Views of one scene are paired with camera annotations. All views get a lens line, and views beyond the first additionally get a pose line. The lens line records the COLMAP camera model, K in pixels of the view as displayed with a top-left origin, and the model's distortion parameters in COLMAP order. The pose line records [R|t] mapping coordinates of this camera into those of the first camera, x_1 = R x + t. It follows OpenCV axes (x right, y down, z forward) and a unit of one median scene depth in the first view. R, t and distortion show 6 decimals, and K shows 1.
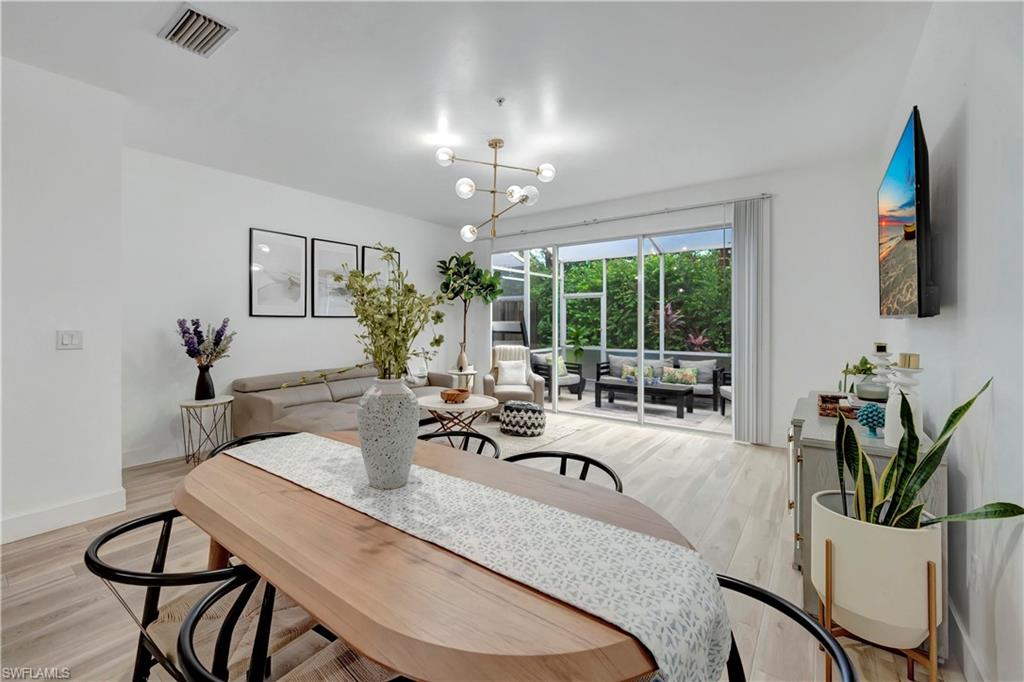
lens RADIAL K [[432.4, 0, 472.8], [0, 432.4, 323.4], [0, 0, 1]] dist [0.001373, 0.000038]
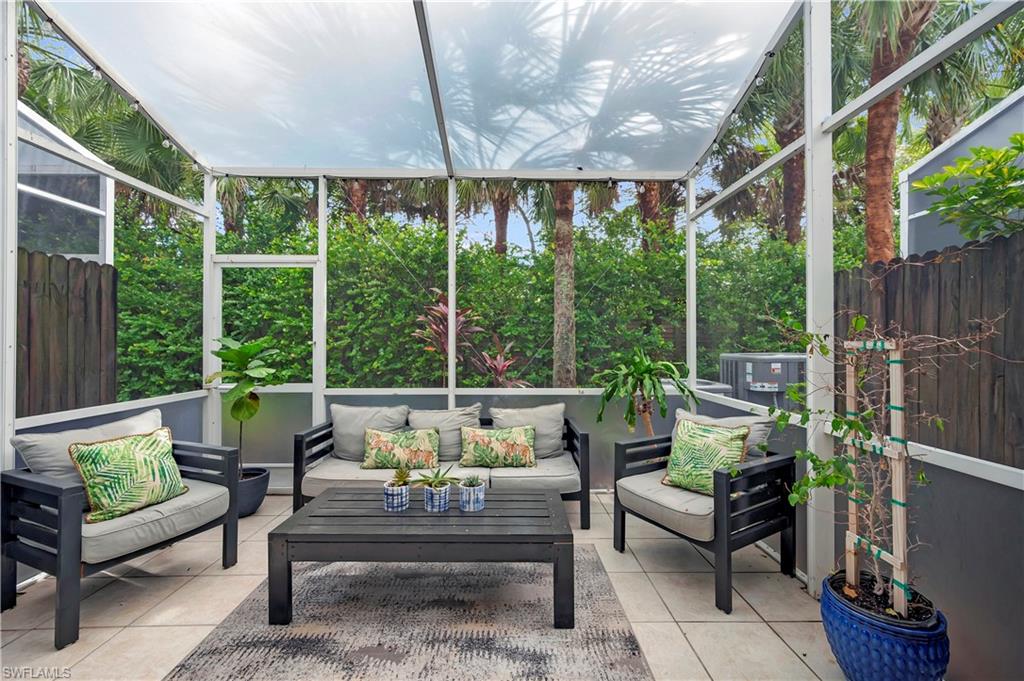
lens RADIAL K [[413.4, 0, 512.0], [0, 413.4, 340.5], [0, 0, 1]] dist [-0.001139, -0.000170]
pose [[0.770339, 0.007874, 0.637586, 0.253630], [0.000122, 0.999922, -0.012496, 0.022310], [-0.637635, 0.009704, 0.770277, 0.762035]]
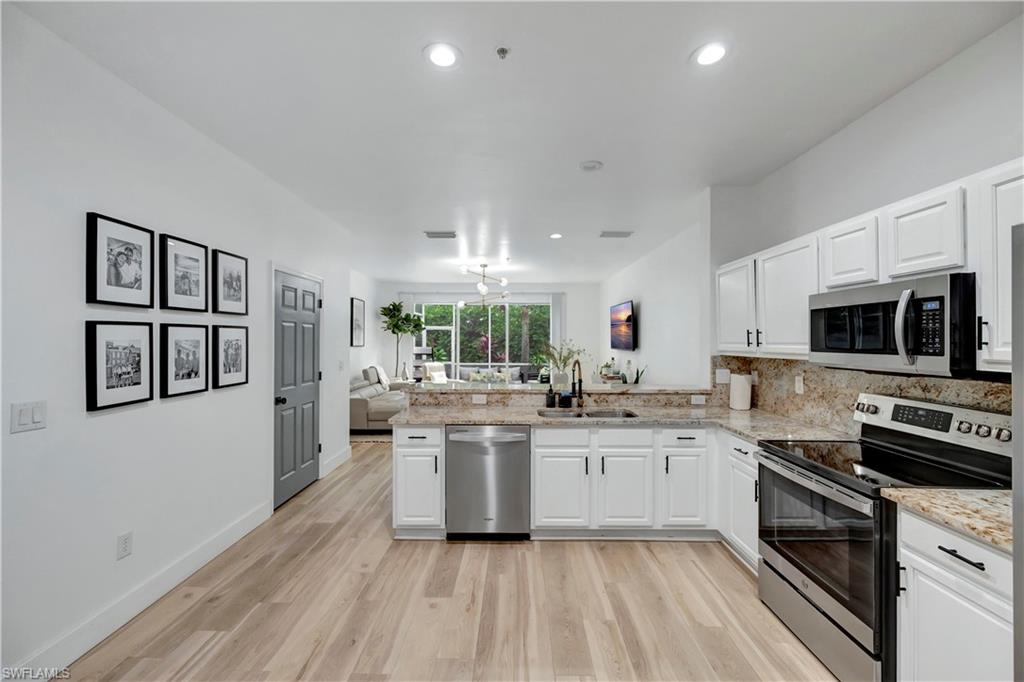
lens RADIAL K [[408.8, 0, 508.5], [0, 408.8, 336.9], [0, 0, 1]] dist [0.000161, -0.000026]
pose [[0.783843, 0.006574, 0.620924, -0.595418], [-0.000727, 0.999953, -0.009668, -0.028466], [-0.620959, 0.007127, 0.783811, -0.346276]]
